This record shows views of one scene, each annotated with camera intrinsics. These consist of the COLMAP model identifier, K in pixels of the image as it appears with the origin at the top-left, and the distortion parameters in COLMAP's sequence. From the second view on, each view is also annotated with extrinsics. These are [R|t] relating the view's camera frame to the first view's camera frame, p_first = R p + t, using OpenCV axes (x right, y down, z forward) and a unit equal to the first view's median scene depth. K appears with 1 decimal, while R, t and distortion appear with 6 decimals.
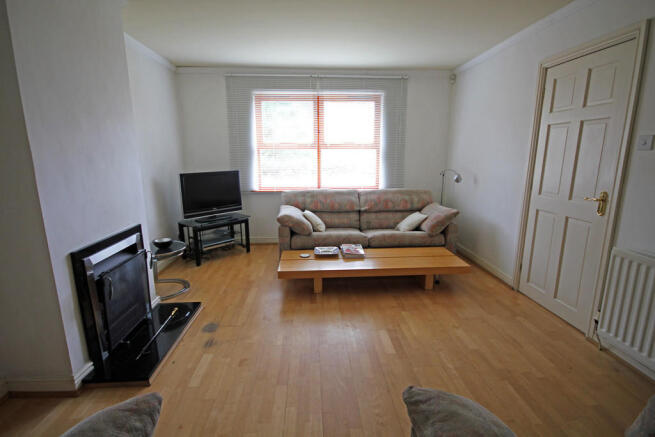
lens RADIAL K [[322.8, 0, 327.5], [0, 322.8, 218.5], [0, 0, 1]] dist [-0.001064, 0.000213]
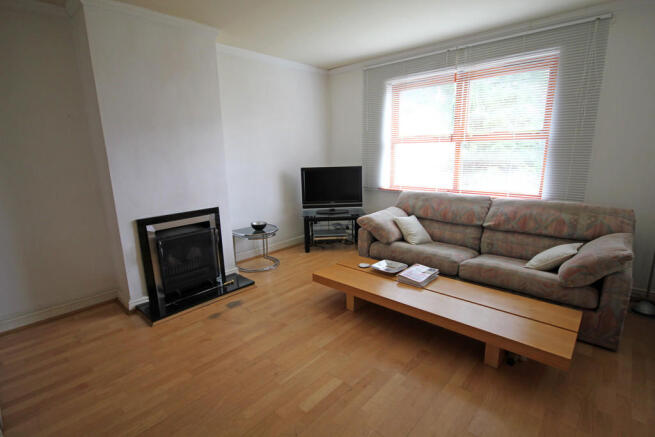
lens RADIAL K [[322.8, 0, 327.5], [0, 322.8, 218.5], [0, 0, 1]] dist [-0.001064, 0.000213]
pose [[0.694650, 0.139494, -0.705693, 0.383613], [-0.124592, 0.989522, 0.072957, -0.052800], [0.708476, 0.037244, 0.704752, 0.252877]]
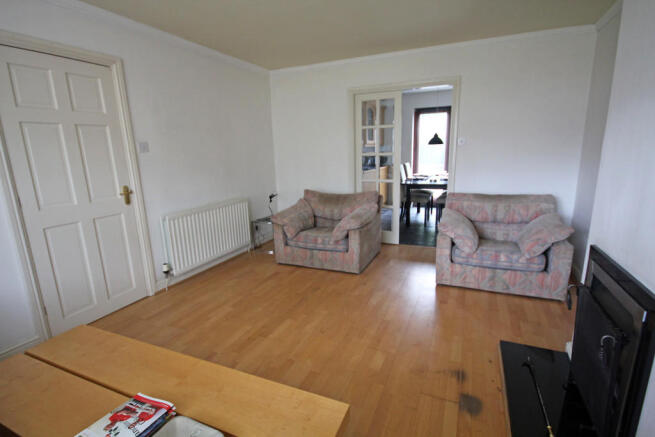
lens RADIAL K [[322.8, 0, 327.5], [0, 322.8, 218.5], [0, 0, 1]] dist [-0.001064, 0.000213]
pose [[-0.888823, -0.070157, 0.452847, -0.229662], [0.123675, 0.914816, 0.384469, -0.190993], [-0.441245, 0.397731, -0.804433, 0.928269]]
